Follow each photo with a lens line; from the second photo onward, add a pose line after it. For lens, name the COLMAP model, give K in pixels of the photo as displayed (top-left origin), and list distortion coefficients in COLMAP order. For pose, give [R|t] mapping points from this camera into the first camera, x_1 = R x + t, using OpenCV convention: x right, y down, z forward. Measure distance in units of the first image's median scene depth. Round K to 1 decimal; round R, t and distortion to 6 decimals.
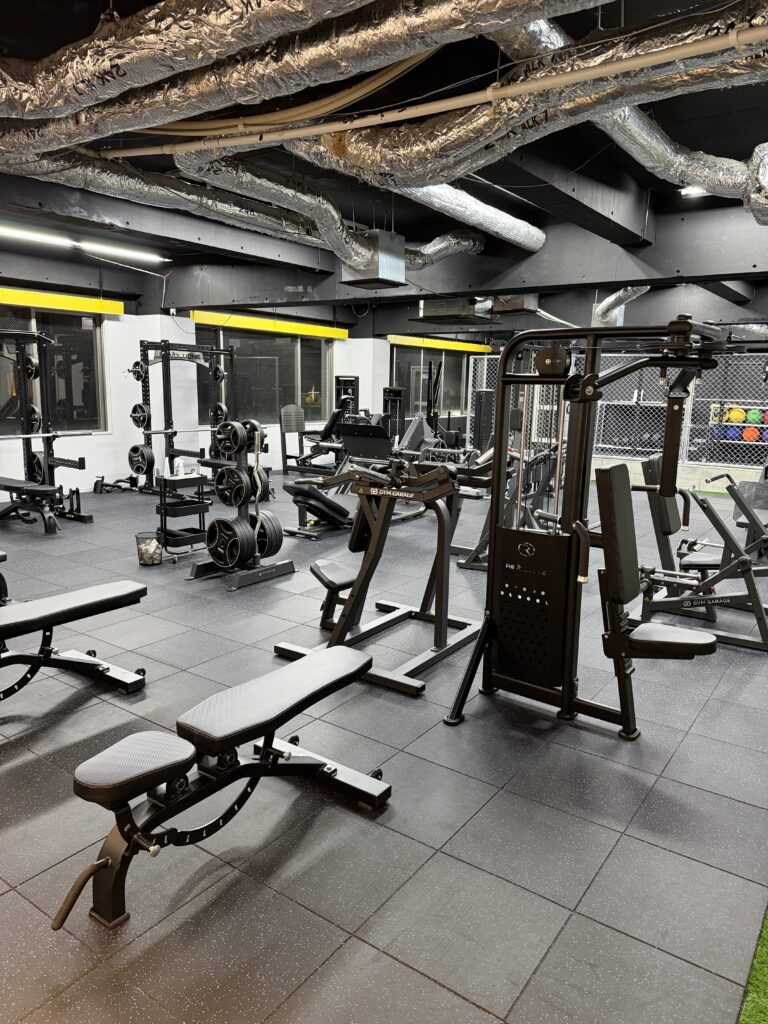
lens RADIAL K [[724.3, 0, 382.8], [0, 724.3, 535.0], [0, 0, 1]] dist [0.028249, -0.035855]
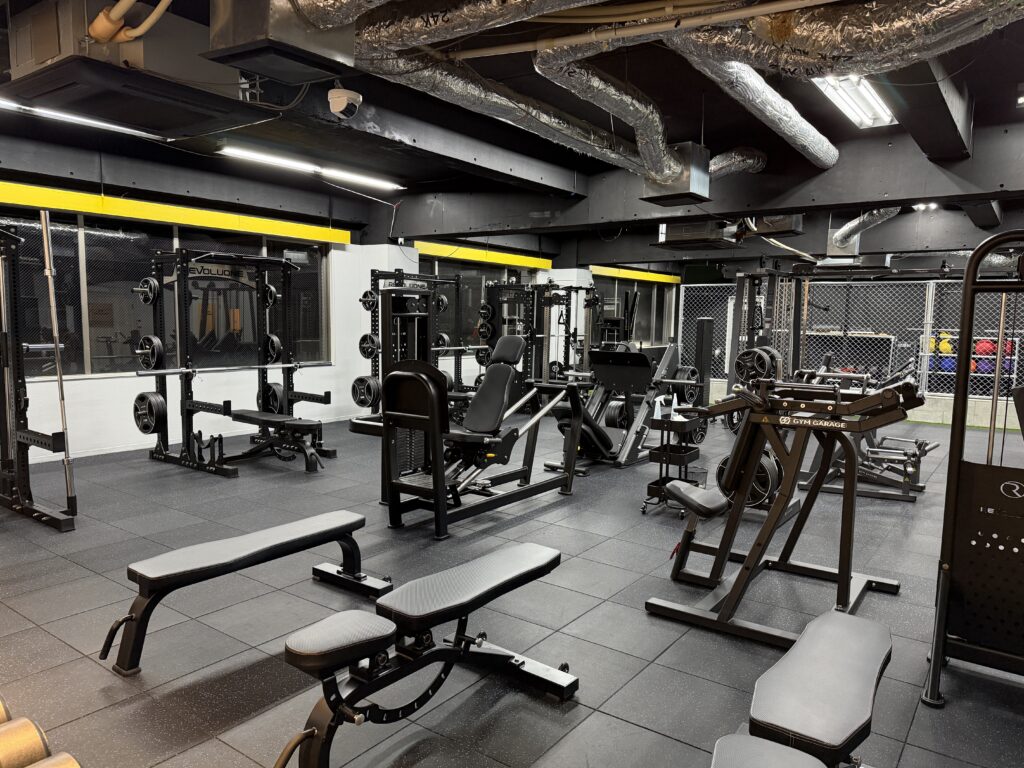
lens RADIAL K [[724.3, 0, 512.8], [0, 724.3, 402.8], [0, 0, 1]] dist [0.028249, -0.035855]
pose [[0.999940, -0.006565, -0.008783, -0.153725], [0.005736, 0.995800, -0.091377, -0.002065], [0.009346, 0.091321, 0.995778, 0.065913]]
